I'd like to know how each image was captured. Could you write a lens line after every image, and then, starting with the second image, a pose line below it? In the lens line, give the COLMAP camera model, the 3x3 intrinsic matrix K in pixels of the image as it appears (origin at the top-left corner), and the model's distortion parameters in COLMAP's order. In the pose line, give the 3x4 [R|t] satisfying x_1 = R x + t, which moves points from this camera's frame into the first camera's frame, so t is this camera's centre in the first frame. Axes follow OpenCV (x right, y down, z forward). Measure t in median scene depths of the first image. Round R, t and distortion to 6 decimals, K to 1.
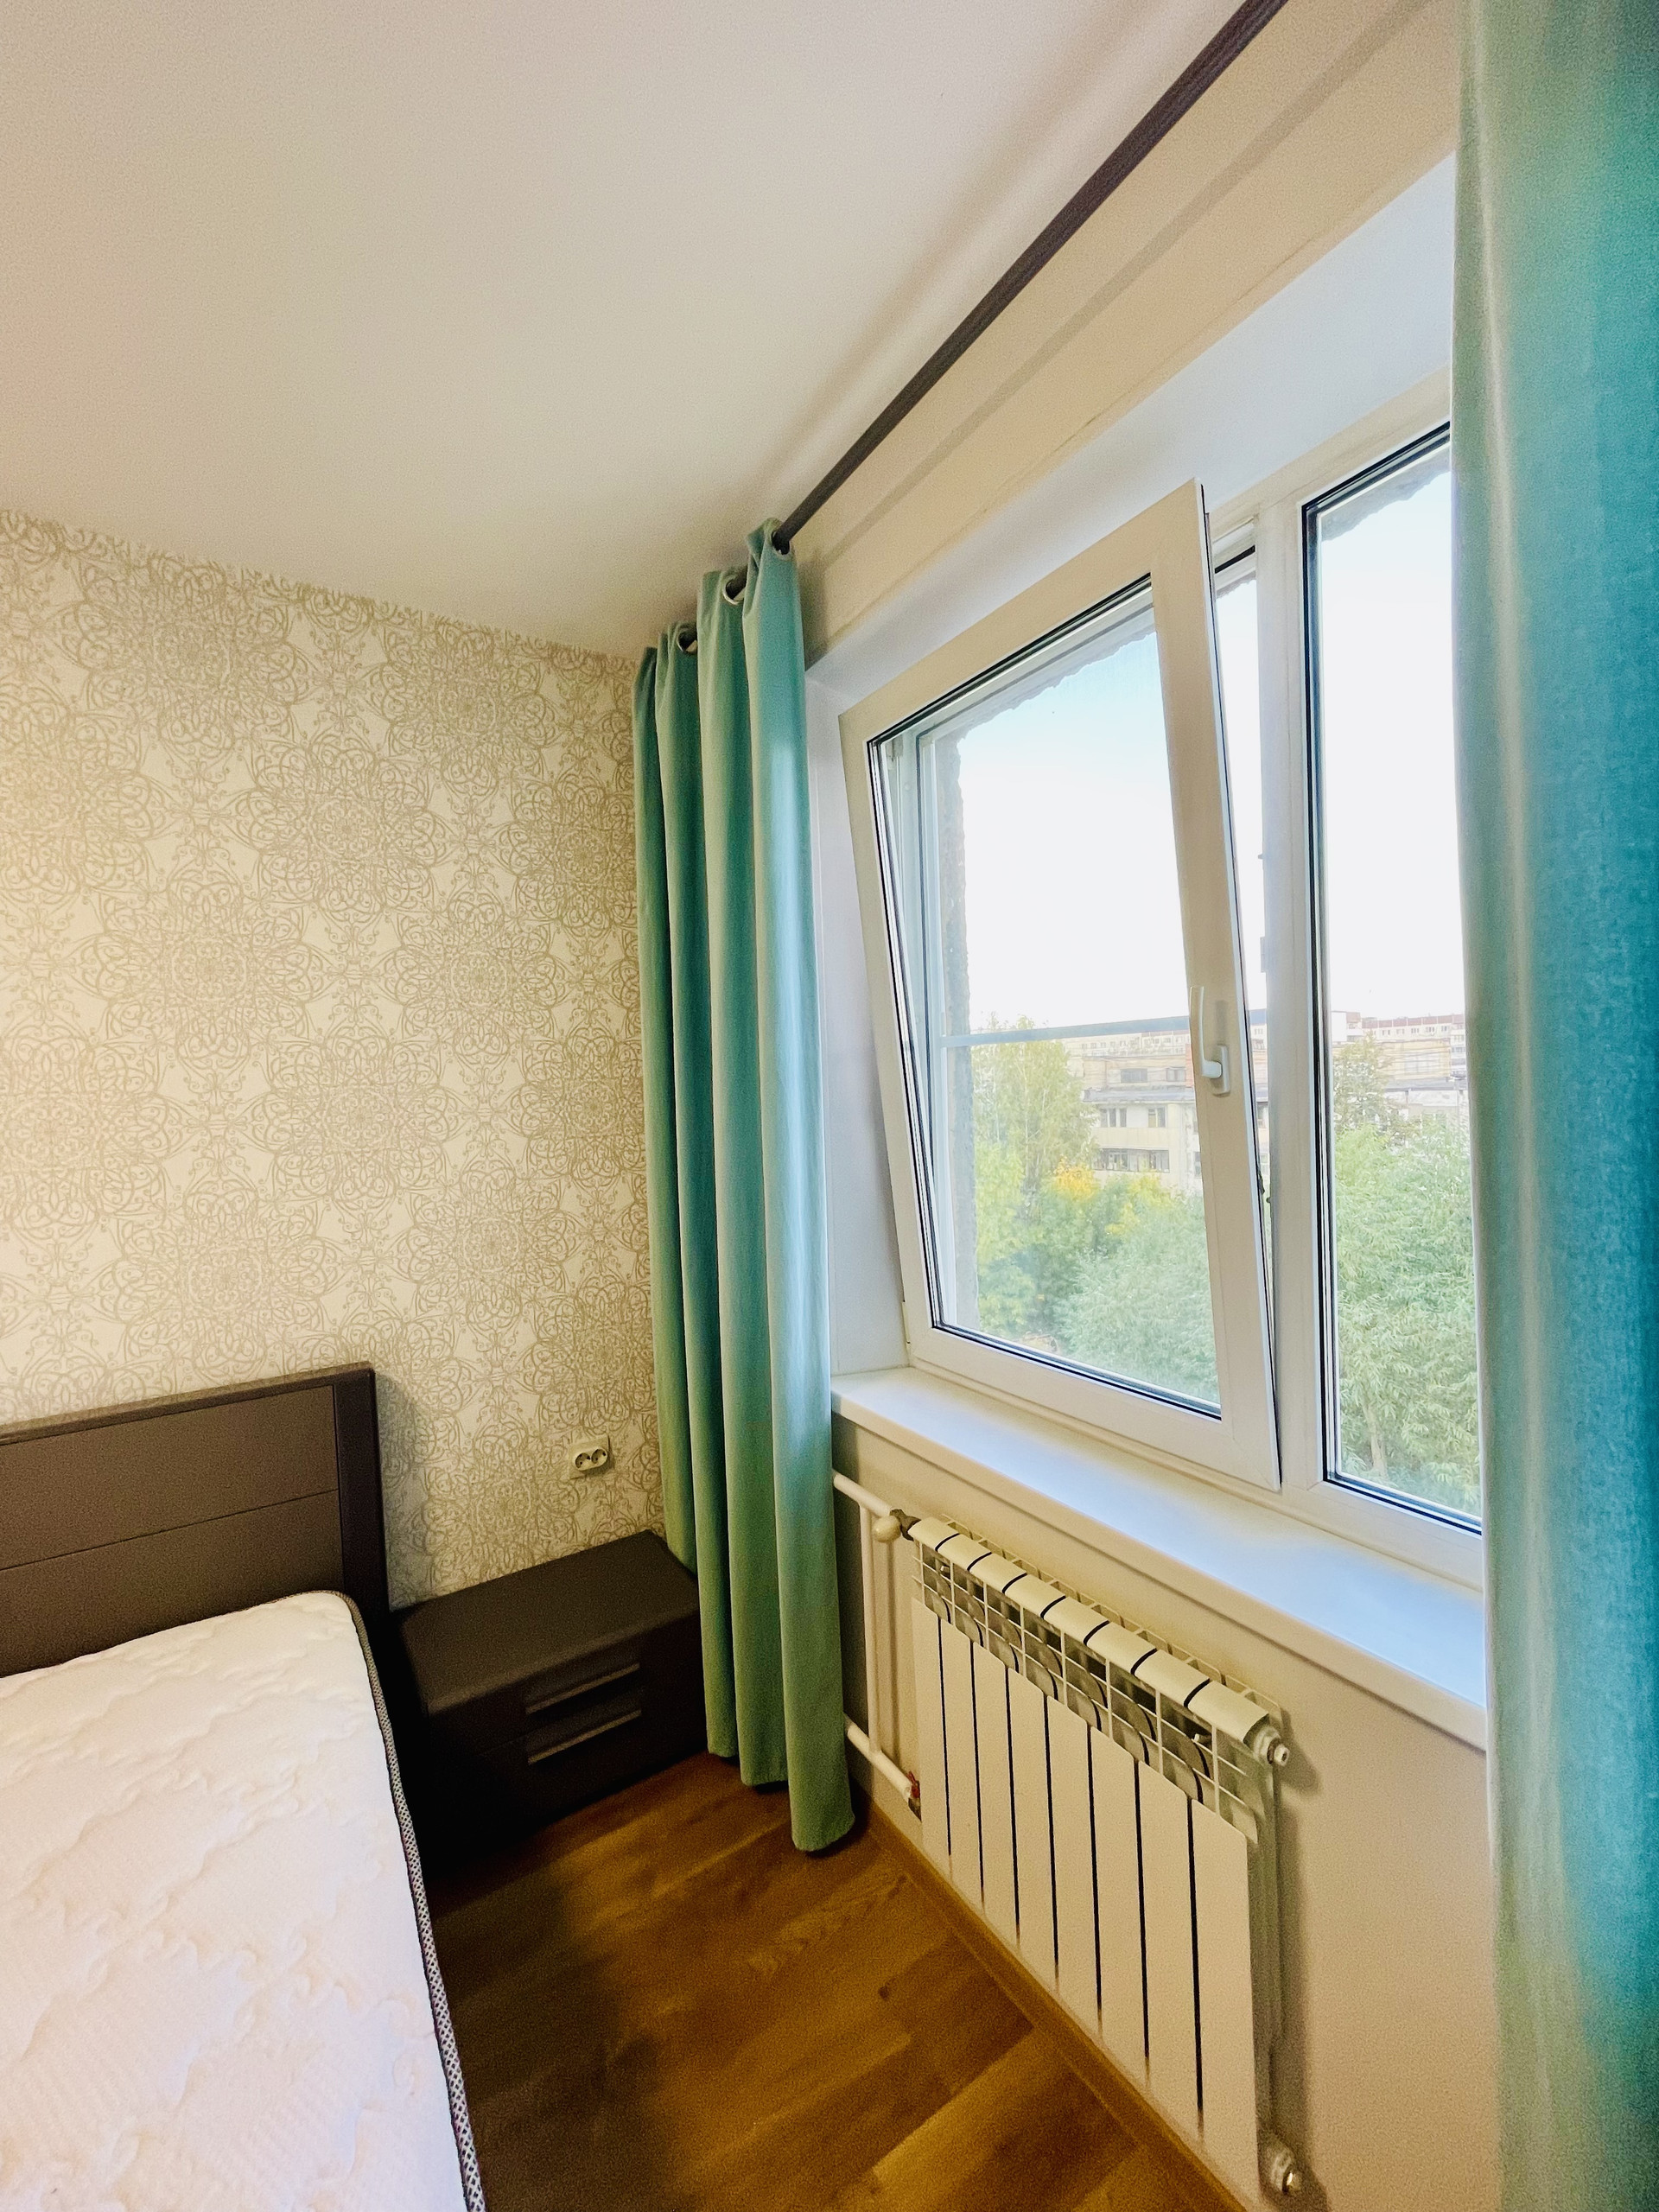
lens RADIAL K [[881.6, 0, 783.8], [0, 881.6, 1103.6], [0, 0, 1]] dist [-0.004638, -0.000464]
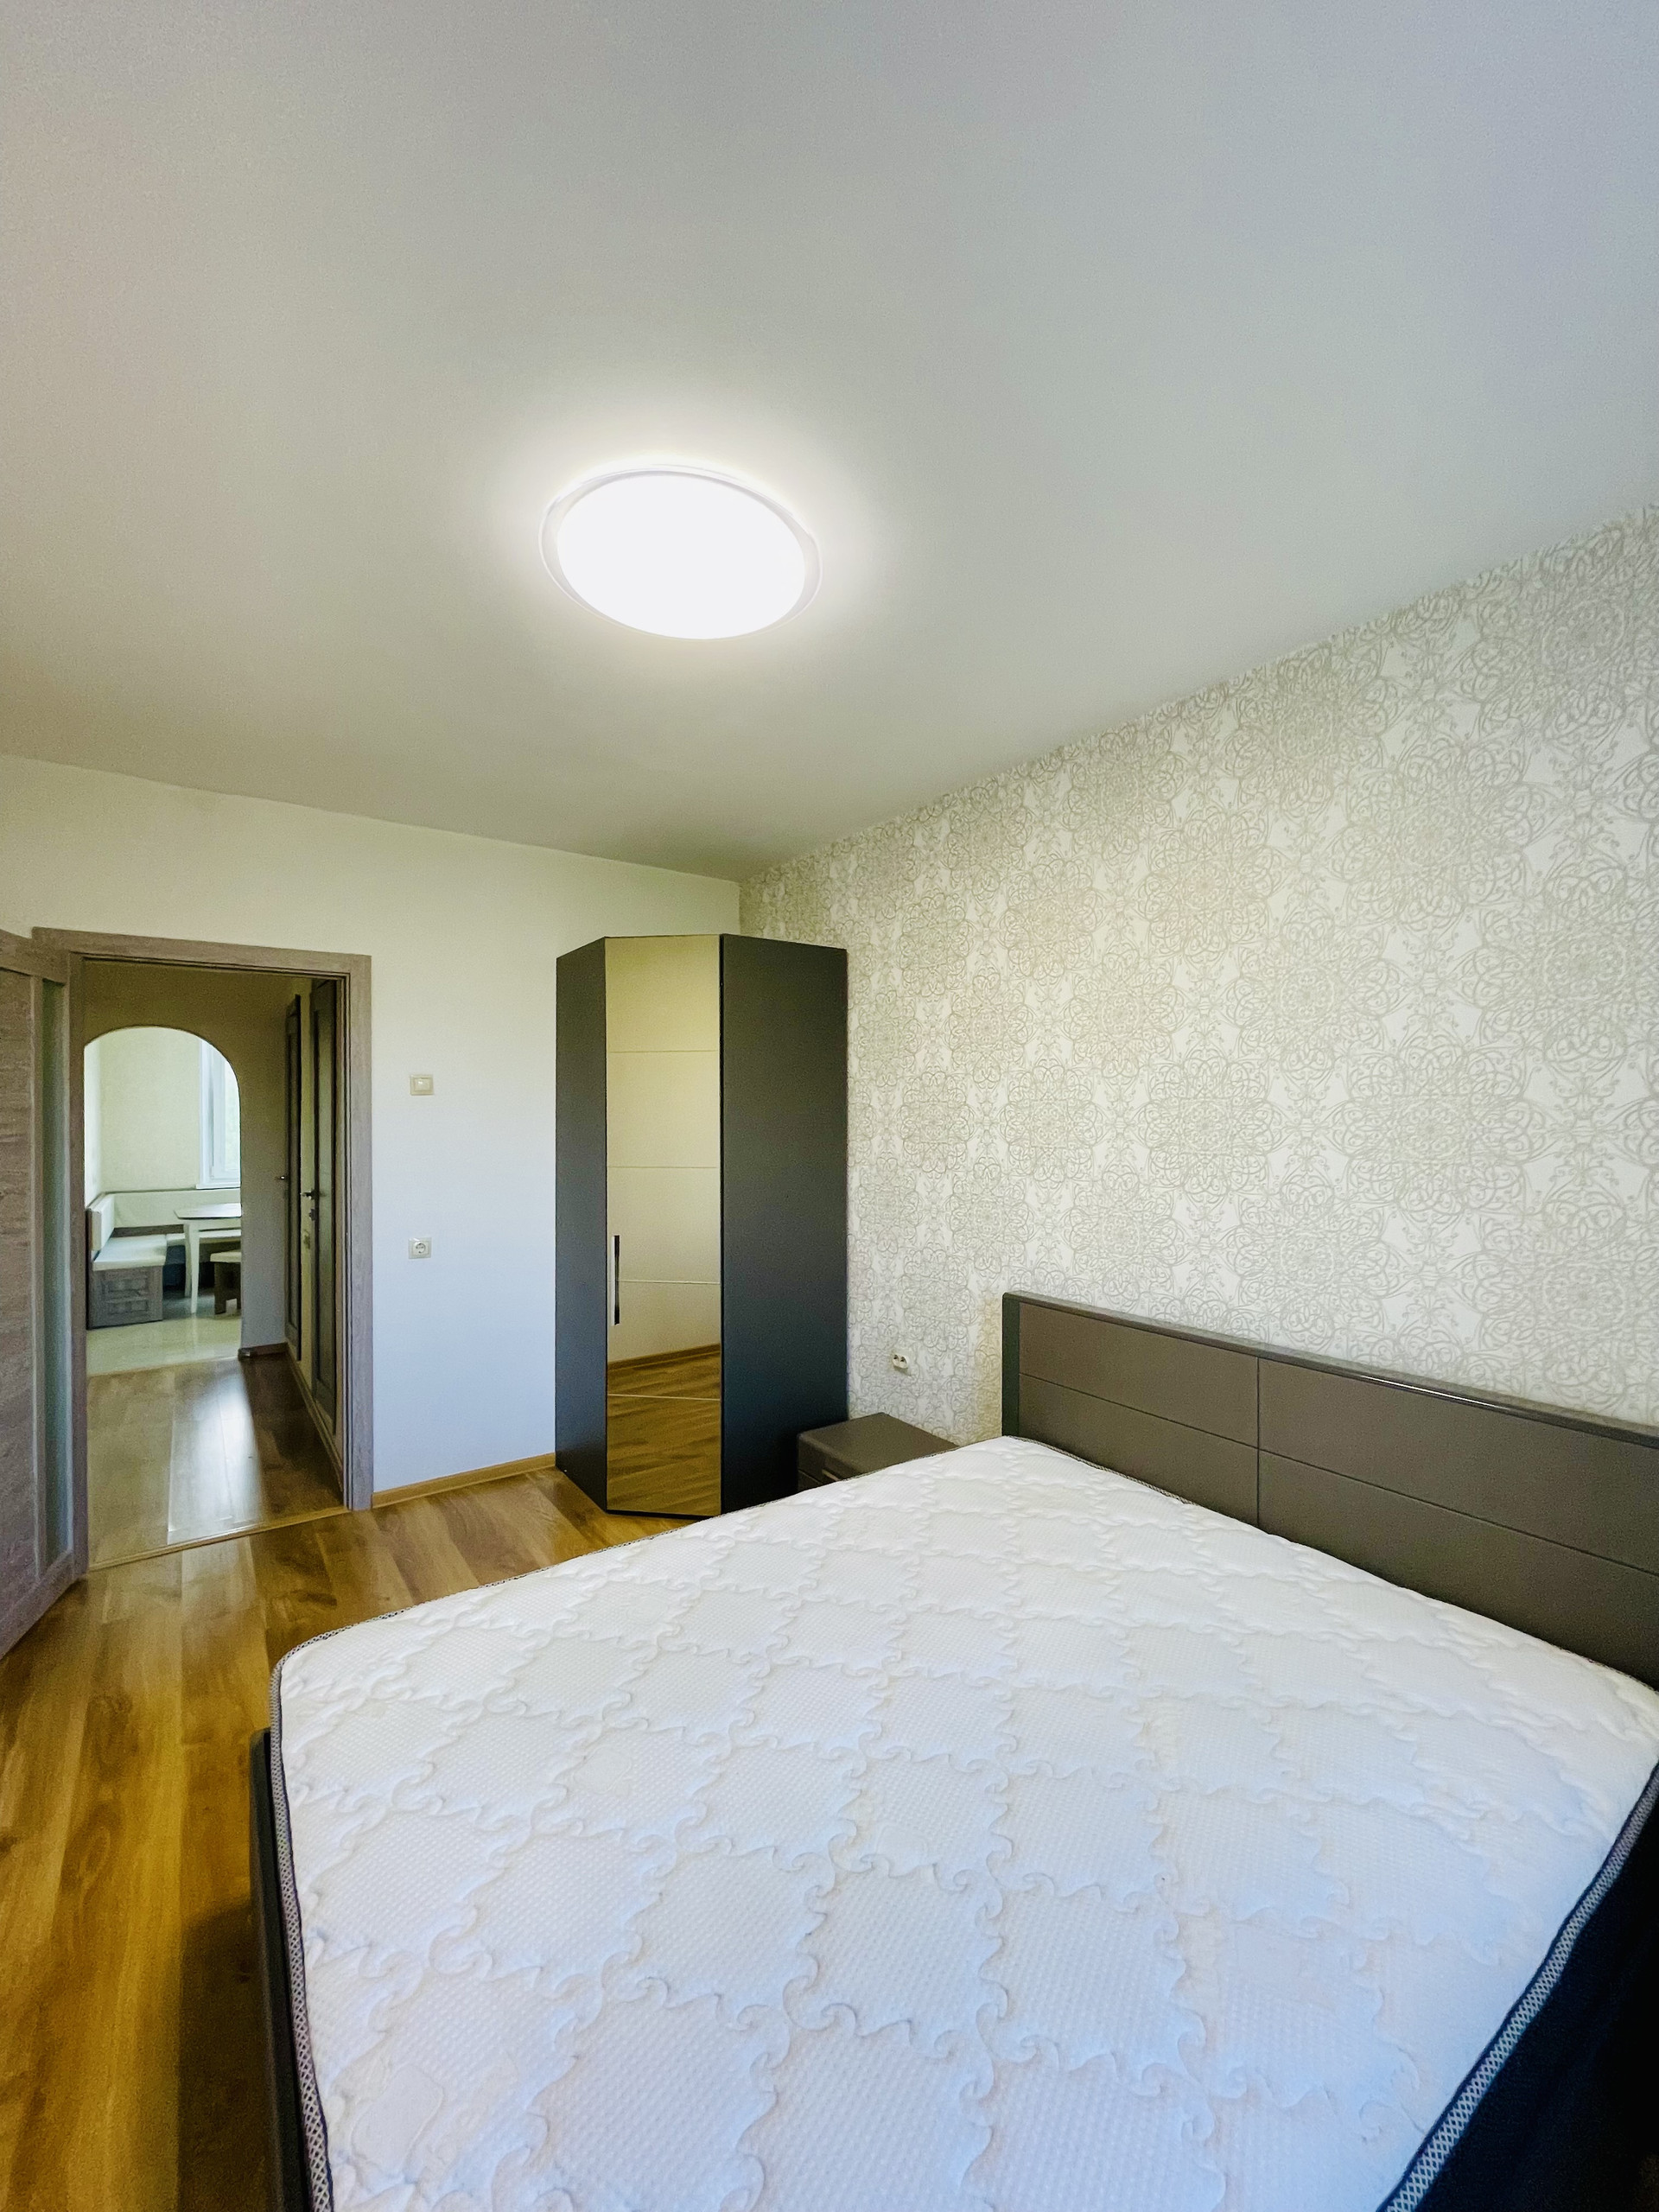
lens RADIAL K [[881.6, 0, 846.0], [0, 881.6, 1110.7], [0, 0, 1]] dist [-0.004638, -0.000464]
pose [[0.082567, 0.034731, -0.995980, 0.427887], [-0.023187, 0.999189, 0.032921, -0.020881], [0.996316, 0.020375, 0.083305, 0.267808]]
